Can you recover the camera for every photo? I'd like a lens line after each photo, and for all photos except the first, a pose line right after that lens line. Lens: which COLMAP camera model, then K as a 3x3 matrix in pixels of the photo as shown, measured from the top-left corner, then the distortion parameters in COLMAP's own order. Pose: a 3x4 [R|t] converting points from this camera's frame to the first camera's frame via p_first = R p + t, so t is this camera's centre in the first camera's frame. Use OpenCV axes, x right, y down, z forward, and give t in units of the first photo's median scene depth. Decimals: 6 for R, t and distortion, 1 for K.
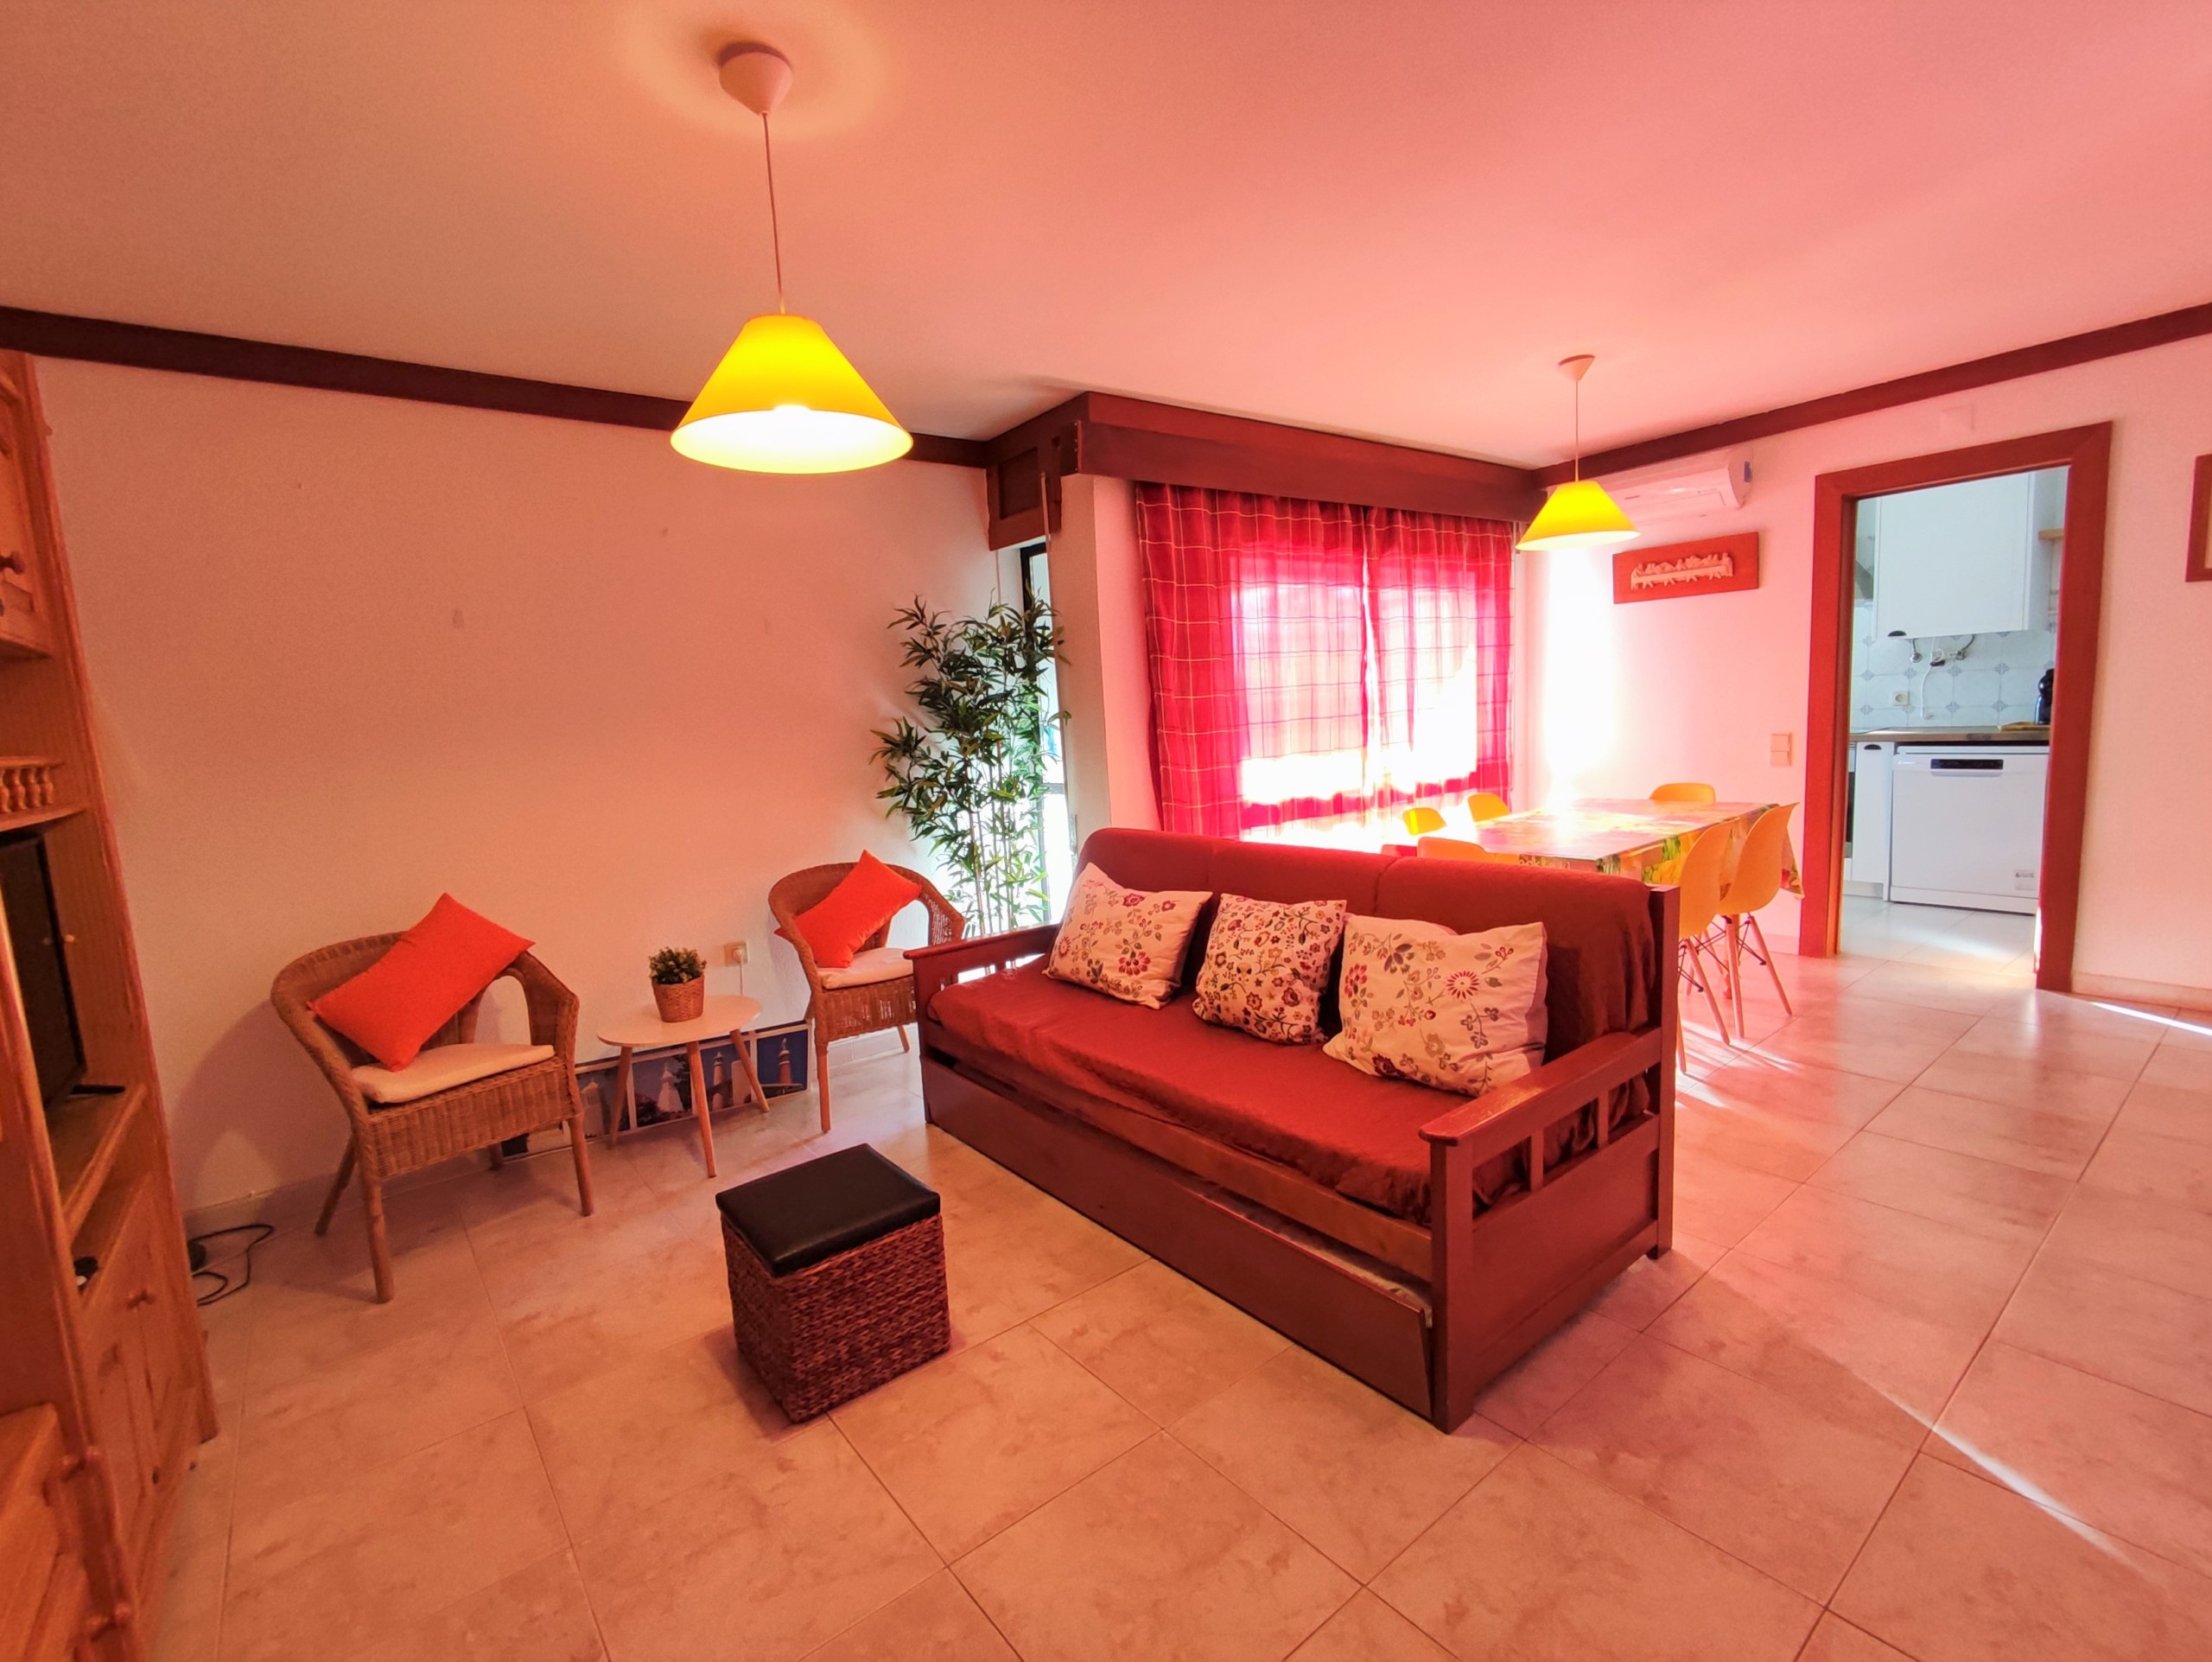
lens RADIAL K [[1014.8, 0, 1101.3], [0, 1014.8, 837.6], [0, 0, 1]] dist [0.000224, -0.001412]
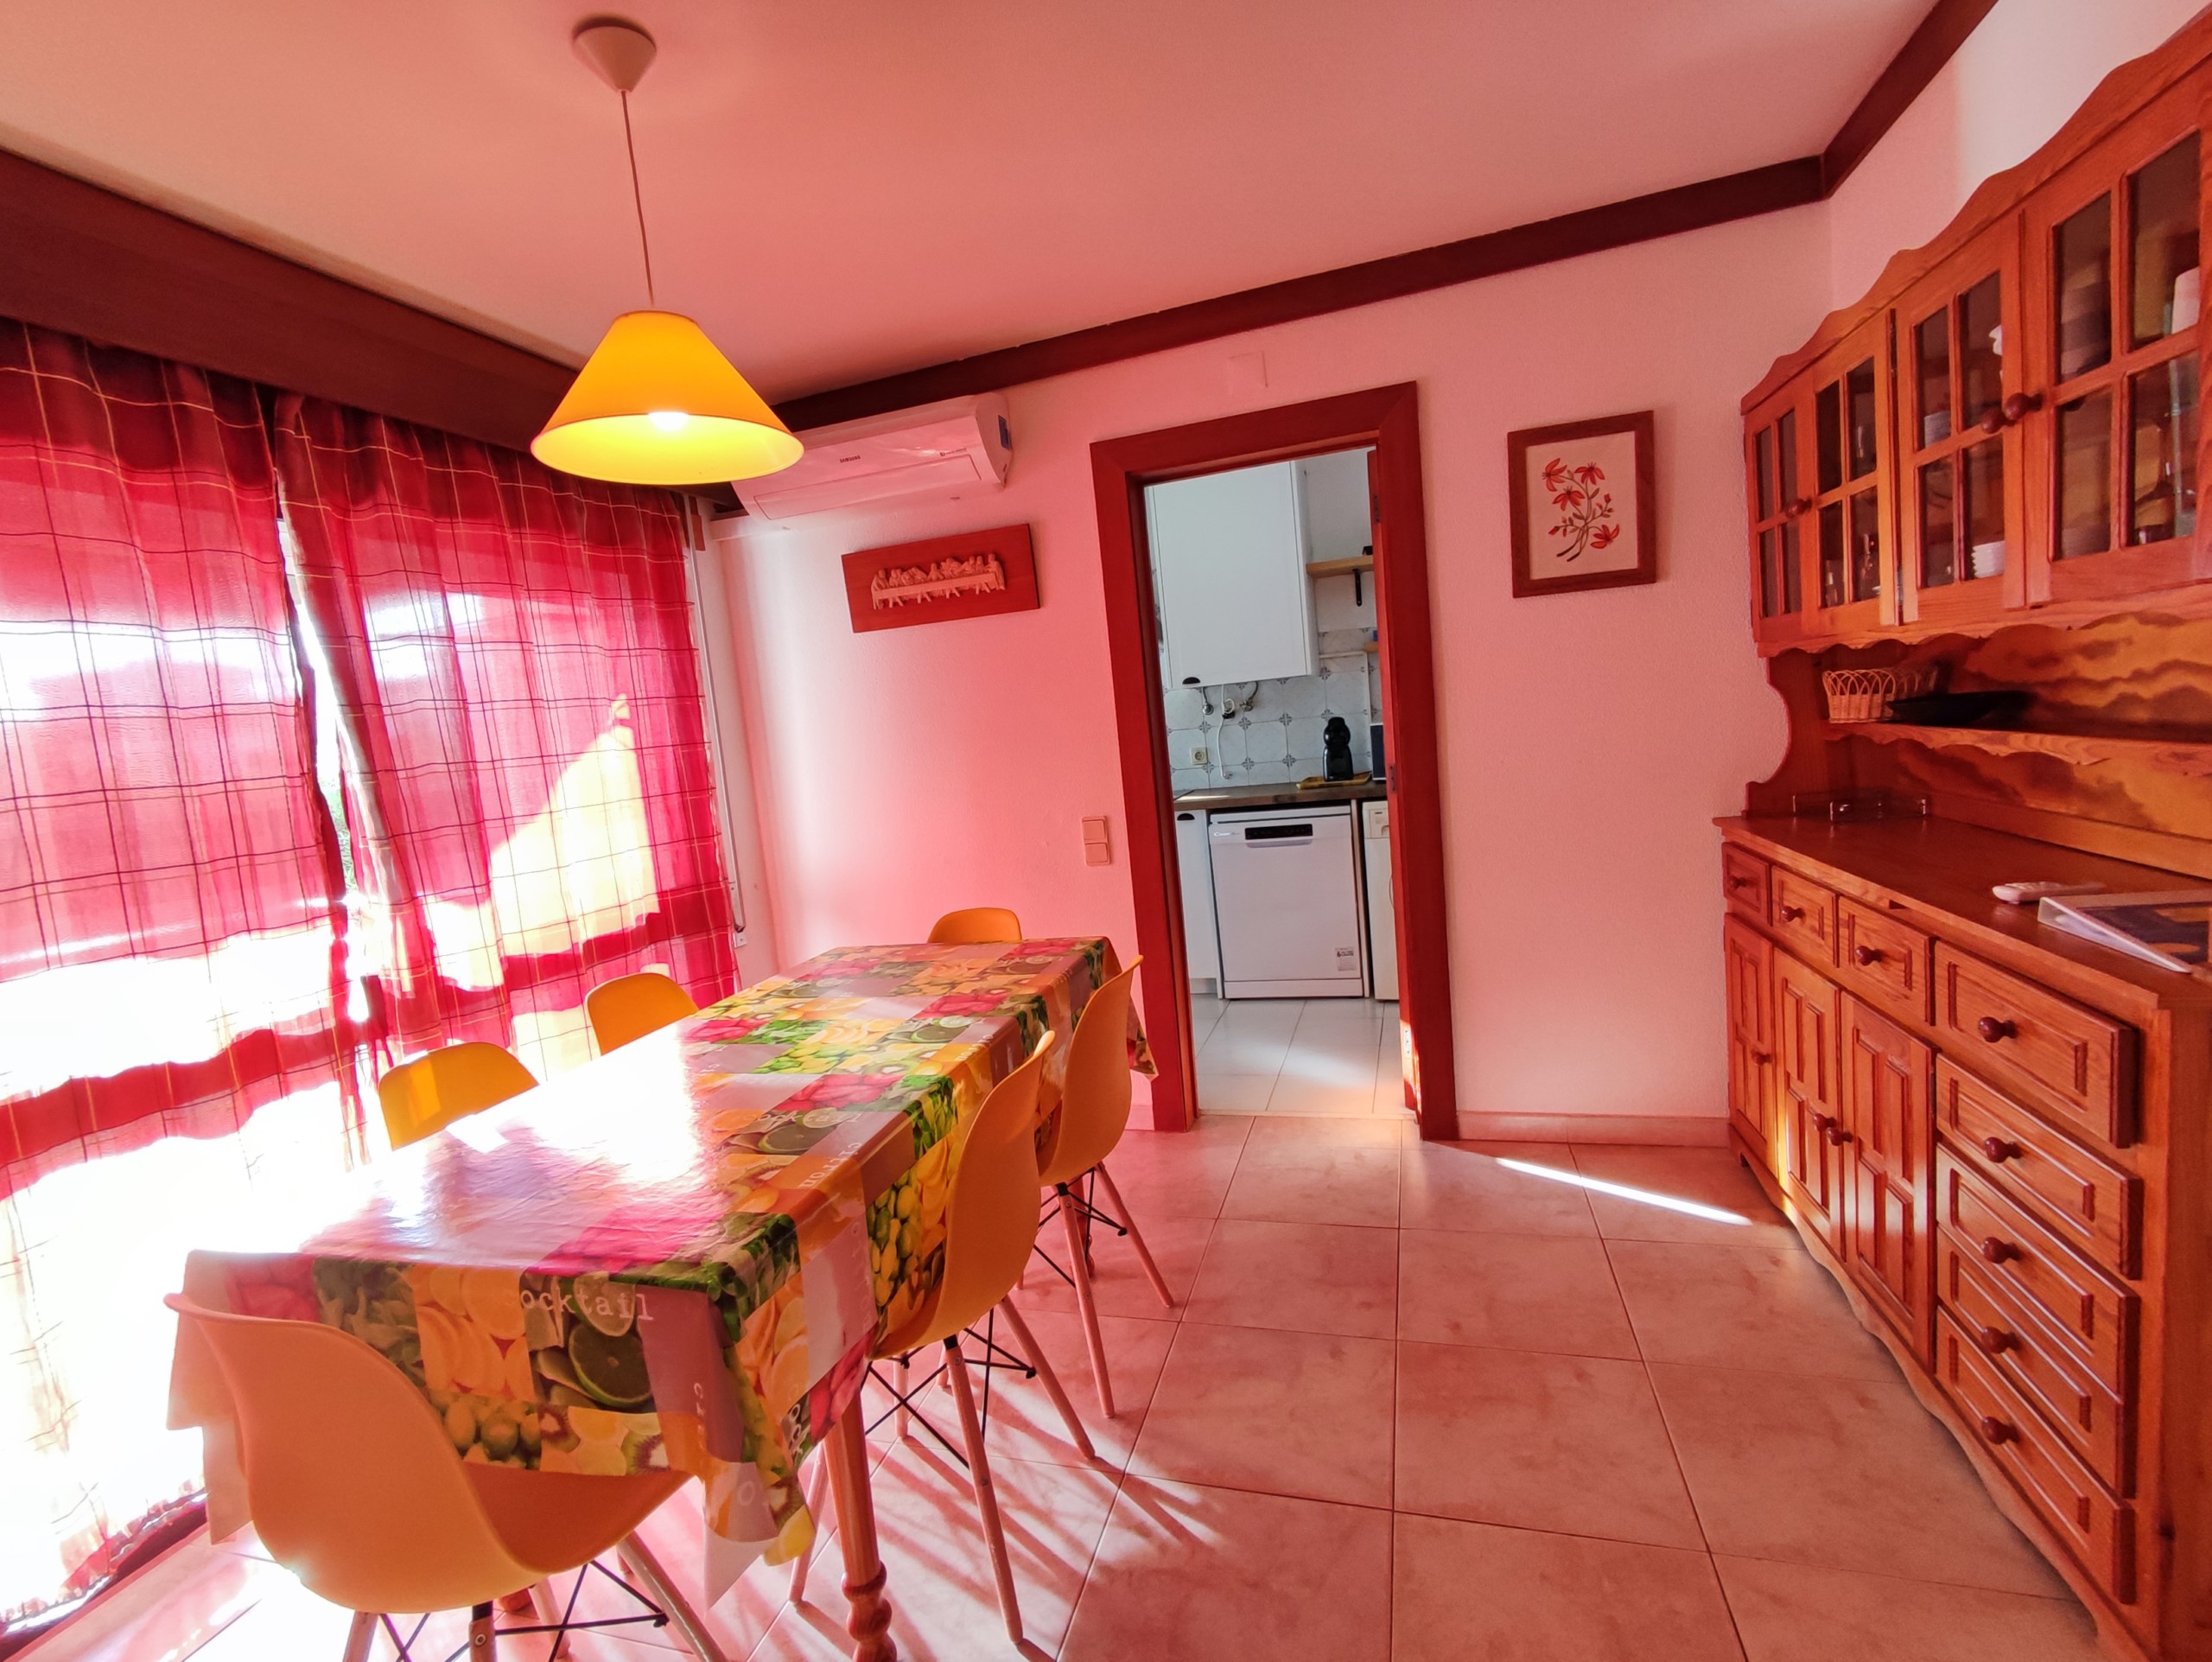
lens RADIAL K [[1014.8, 0, 1105.3], [0, 1014.8, 840.5], [0, 0, 1]] dist [0.000224, -0.001412]
pose [[0.818076, -0.089289, 0.568136, 0.280985], [0.125282, 0.991818, -0.024523, -0.068842], [-0.561298, 0.091239, 0.822569, 0.426905]]
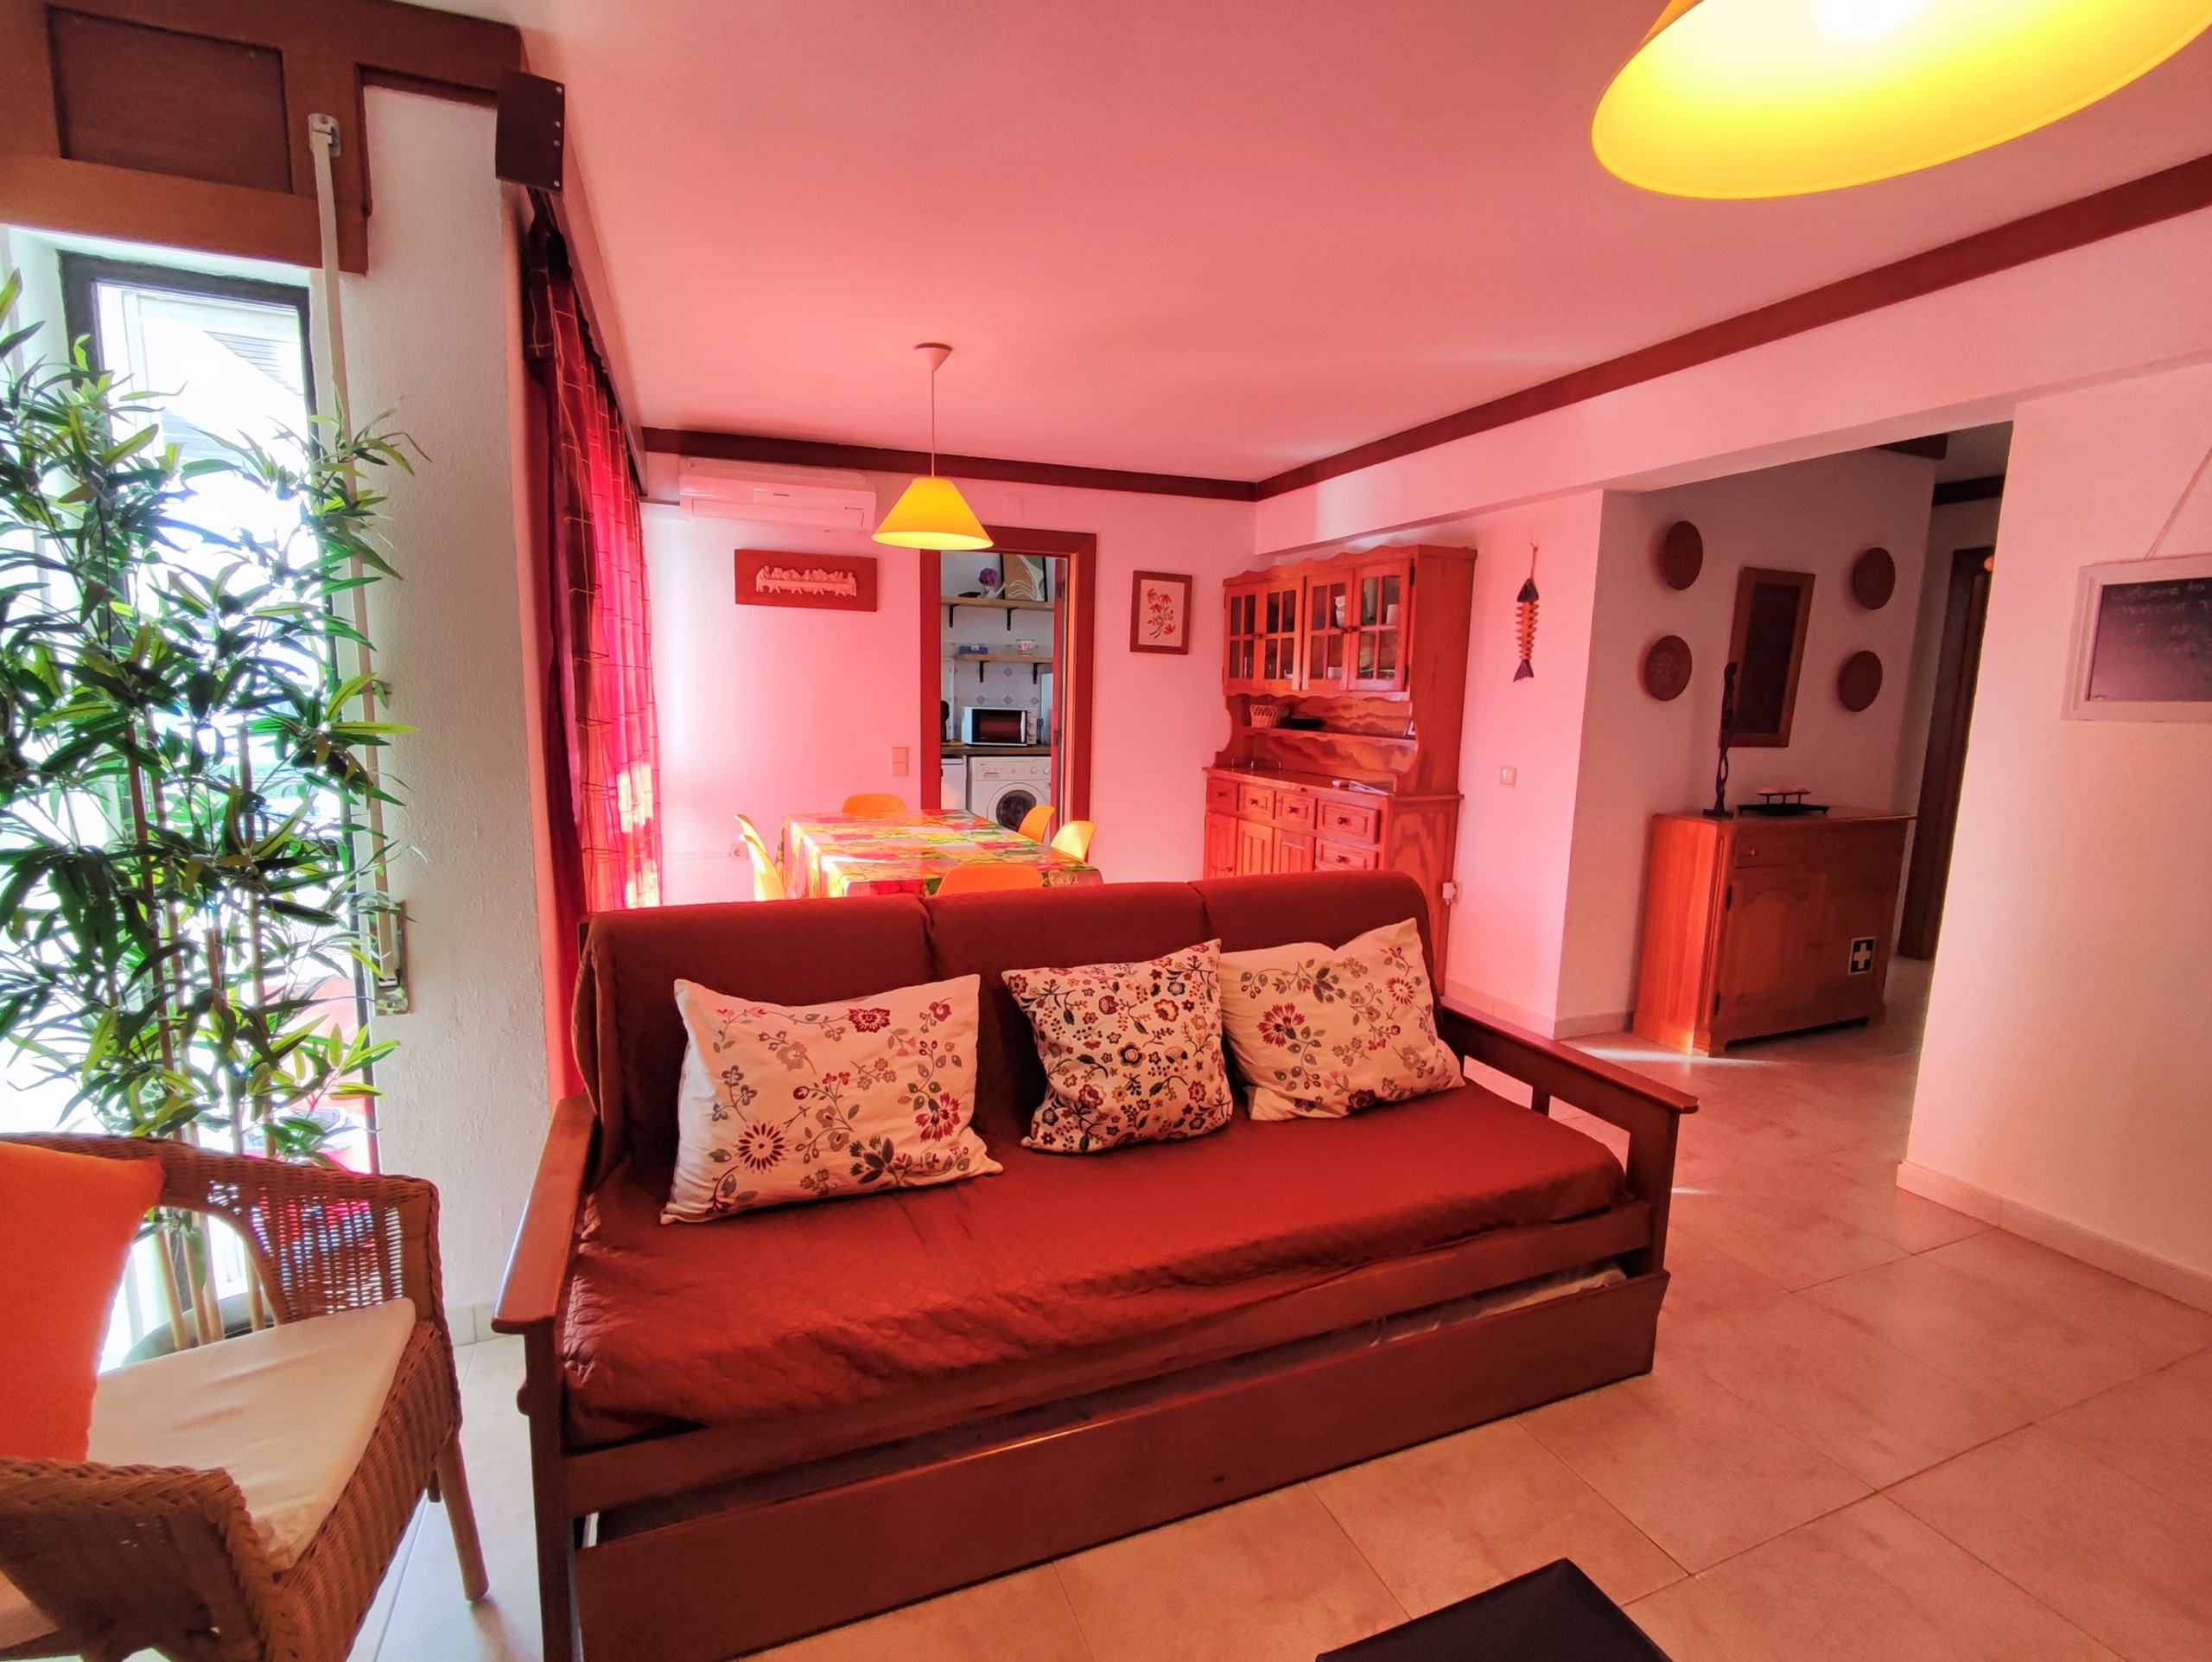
lens RADIAL K [[1014.8, 0, 1108.0], [0, 1014.8, 839.7], [0, 0, 1]] dist [0.000224, -0.001412]
pose [[0.274464, -0.075460, 0.958632, -0.326901], [0.087330, 0.994753, 0.053300, -0.040745], [-0.957624, 0.069088, 0.279614, 0.474111]]
